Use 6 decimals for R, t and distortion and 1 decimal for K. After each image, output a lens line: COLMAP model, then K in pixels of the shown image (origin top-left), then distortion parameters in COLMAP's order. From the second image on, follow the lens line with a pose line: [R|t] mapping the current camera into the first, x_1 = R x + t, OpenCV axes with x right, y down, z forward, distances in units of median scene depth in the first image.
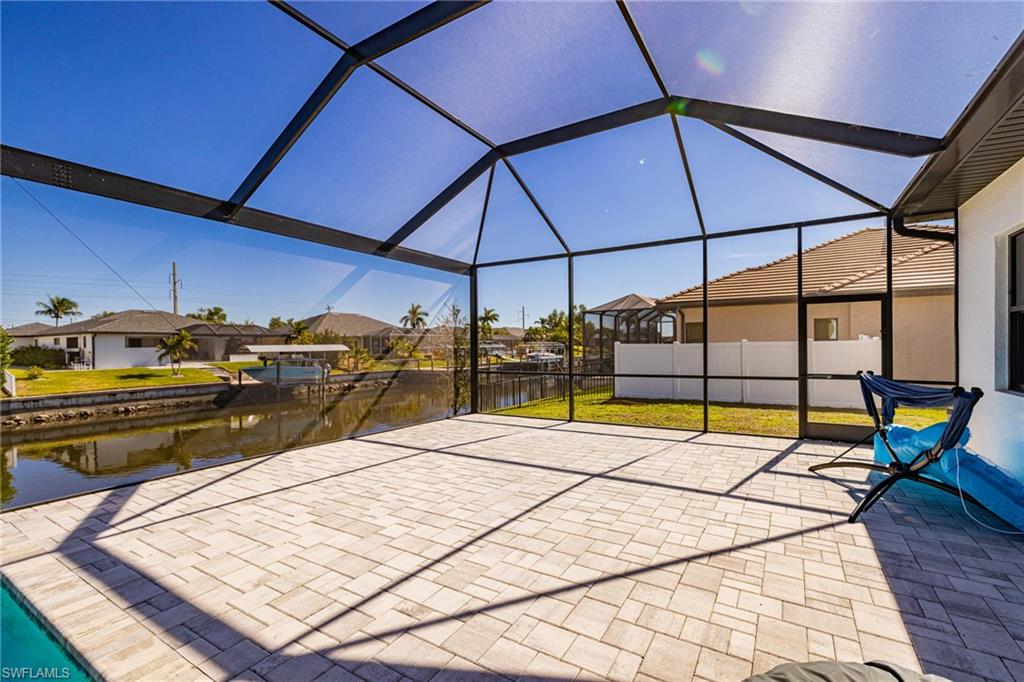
lens RADIAL K [[433.7, 0, 512.0], [0, 433.7, 341.0], [0, 0, 1]] dist [0.021671, 0.000190]
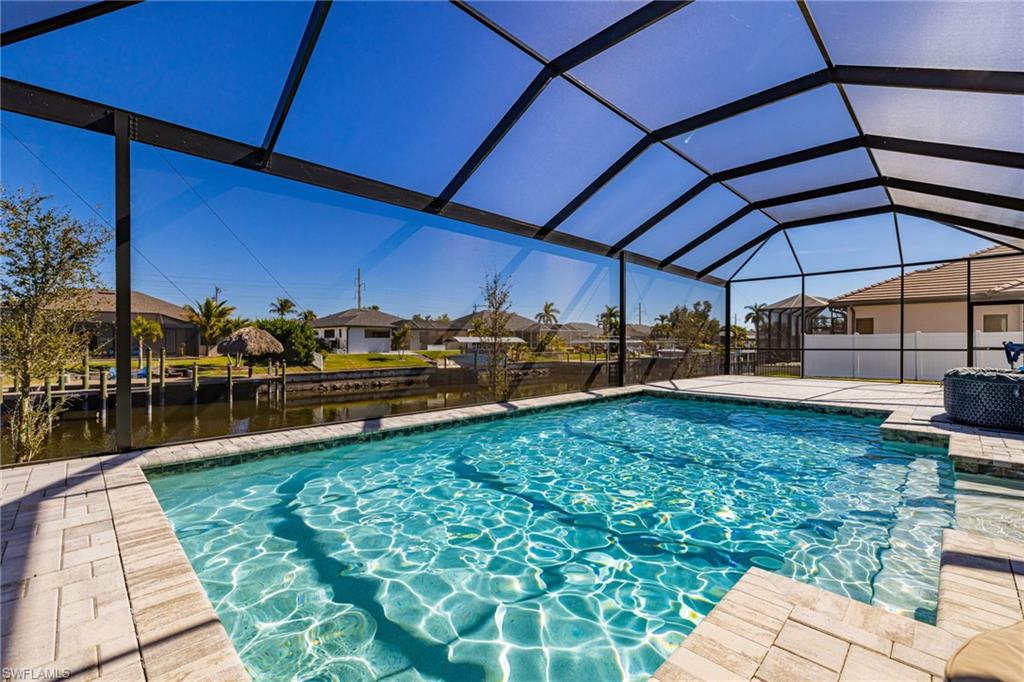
lens RADIAL K [[437.0, 0, 547.0], [0, 437.0, 341.9], [0, 0, 1]] dist [0.015268, 0.000050]
pose [[0.983947, 0.010822, -0.178131, -0.122958], [-0.009286, 0.999912, 0.009455, 0.010362], [0.178218, -0.007649, 0.983961, -0.187577]]
